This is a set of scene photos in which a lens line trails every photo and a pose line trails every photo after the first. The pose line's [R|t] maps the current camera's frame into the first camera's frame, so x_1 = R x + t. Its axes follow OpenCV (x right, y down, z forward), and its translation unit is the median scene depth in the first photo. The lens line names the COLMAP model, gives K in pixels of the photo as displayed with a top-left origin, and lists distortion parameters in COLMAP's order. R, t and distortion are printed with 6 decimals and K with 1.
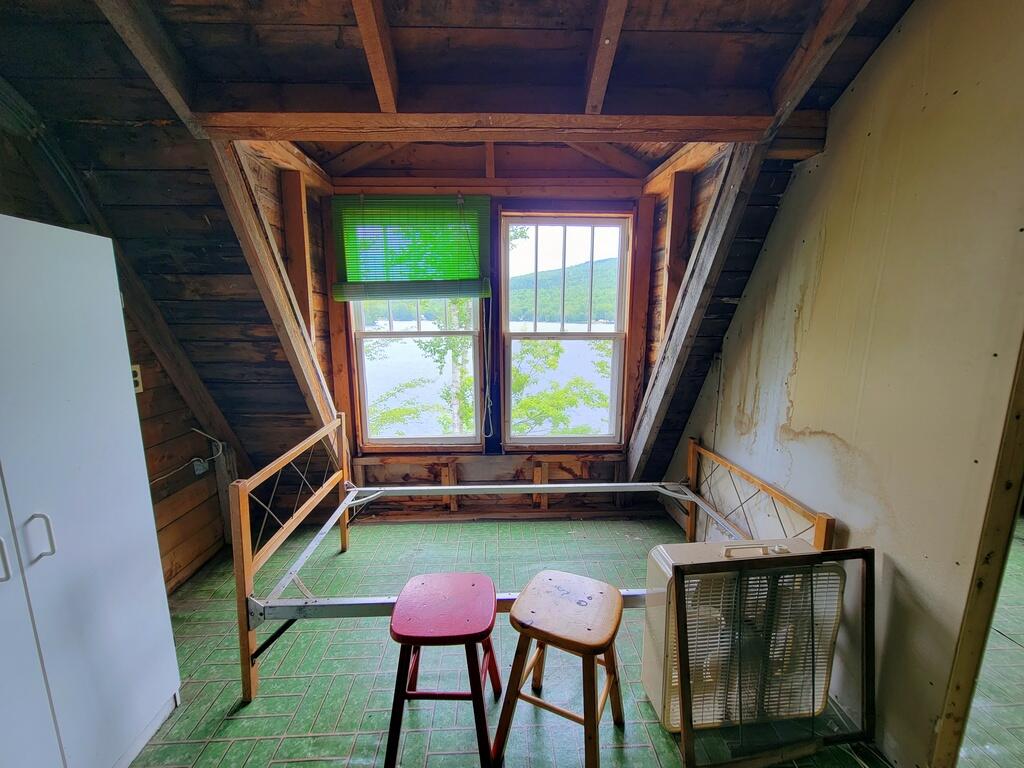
lens RADIAL K [[424.5, 0, 509.3], [0, 424.5, 393.9], [0, 0, 1]] dist [-0.000423, -0.000665]
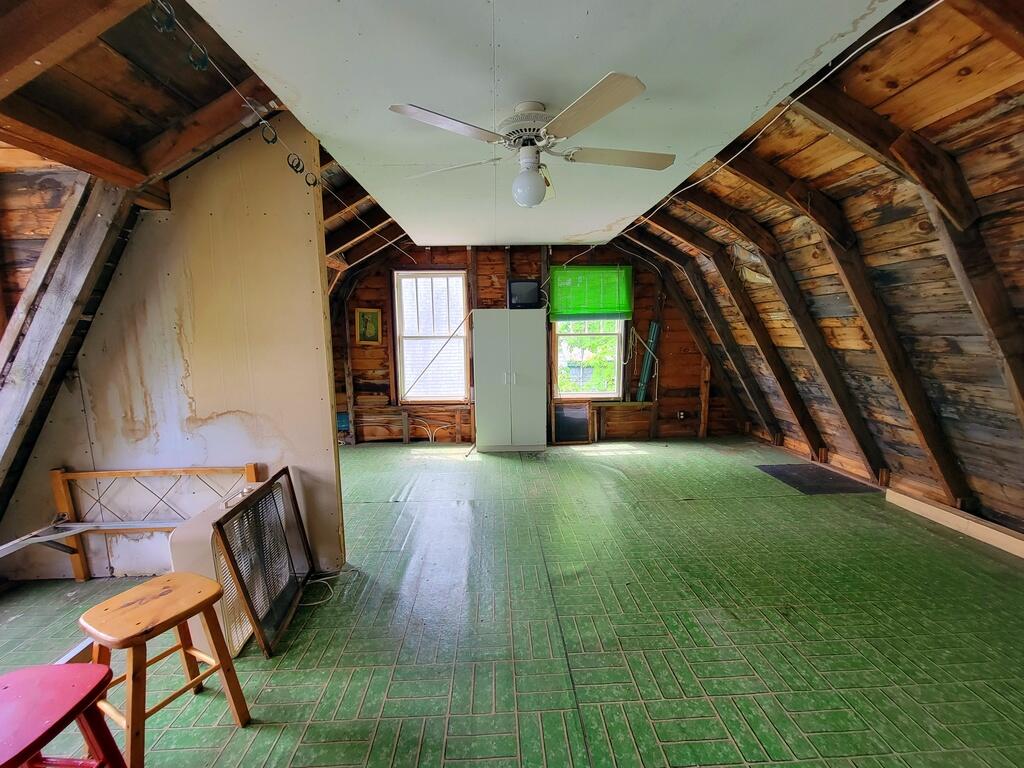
lens RADIAL K [[424.5, 0, 509.3], [0, 424.5, 393.9], [0, 0, 1]] dist [-0.000423, -0.000665]
pose [[0.011792, -0.146197, 0.989185, -0.590420], [0.189601, 0.971635, 0.141343, 0.007375], [-0.981791, 0.185883, 0.039176, -0.000457]]
